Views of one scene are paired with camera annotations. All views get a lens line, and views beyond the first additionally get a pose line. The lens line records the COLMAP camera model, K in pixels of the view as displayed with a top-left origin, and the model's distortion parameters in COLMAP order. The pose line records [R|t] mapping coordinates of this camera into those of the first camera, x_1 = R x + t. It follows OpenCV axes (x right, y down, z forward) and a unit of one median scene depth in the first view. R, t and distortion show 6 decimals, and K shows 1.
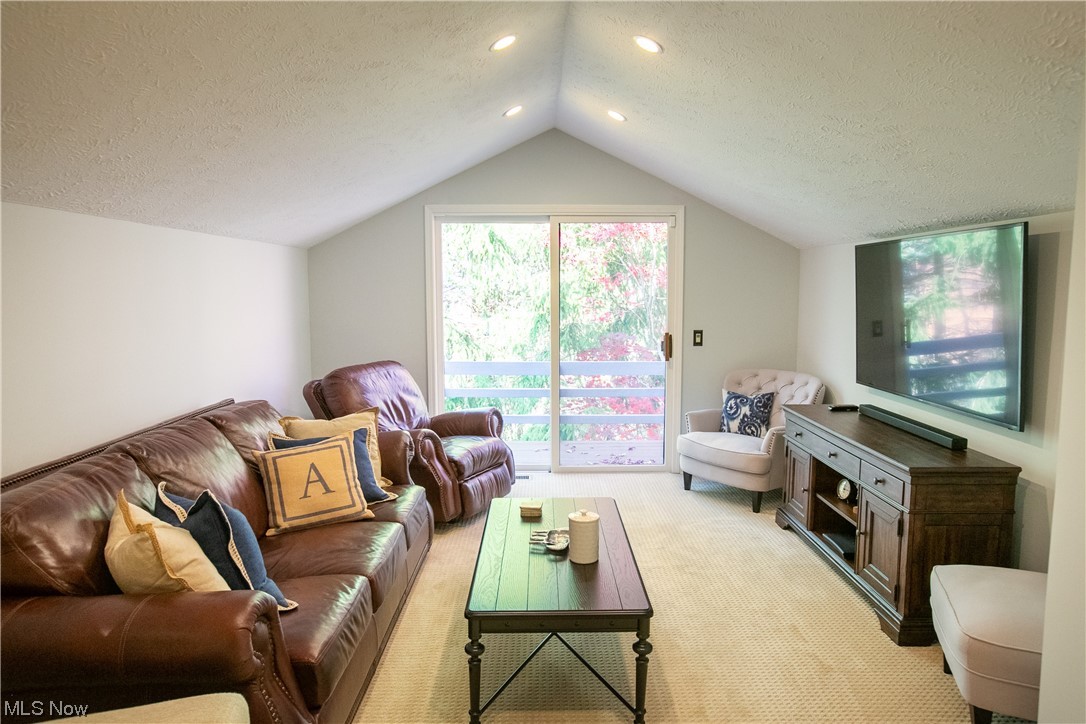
lens RADIAL K [[678.3, 0, 543.0], [0, 678.3, 362.0], [0, 0, 1]] dist [-0.044285, 0.058050]
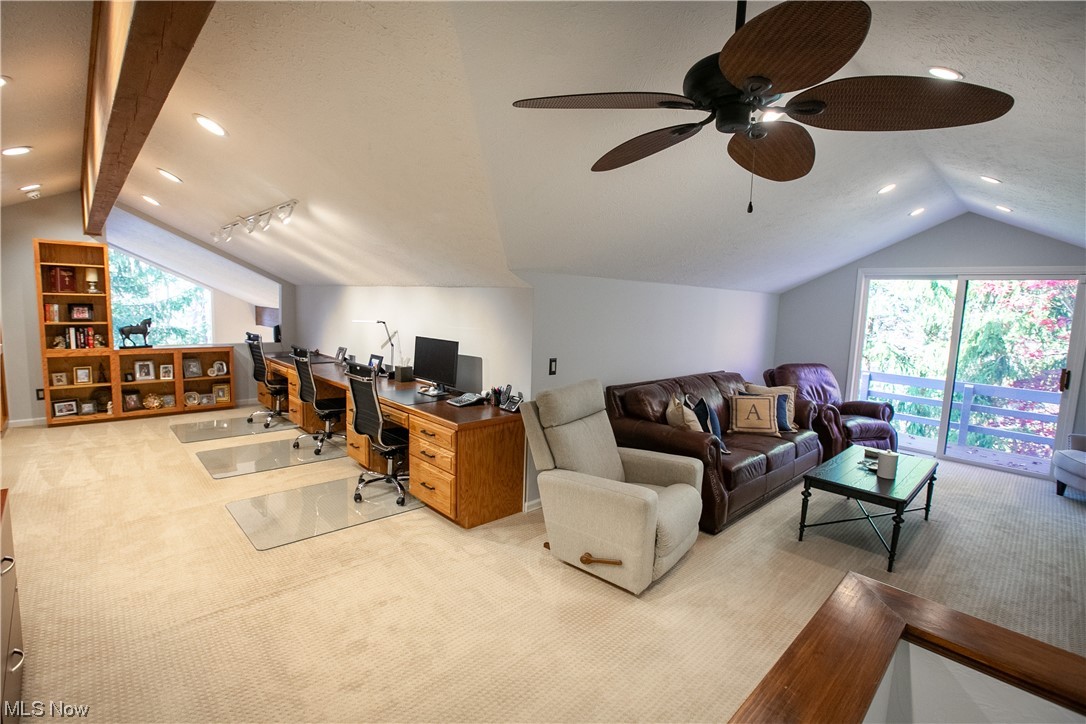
lens RADIAL K [[505.7, 0, 543.6], [0, 505.7, 355.0], [0, 0, 1]] dist [-0.052576, 0.019558]
pose [[0.679033, 0.106000, -0.726415, 0.284122], [-0.118883, 0.992337, 0.033674, 0.023464], [0.724418, 0.063493, 0.686431, -0.467778]]
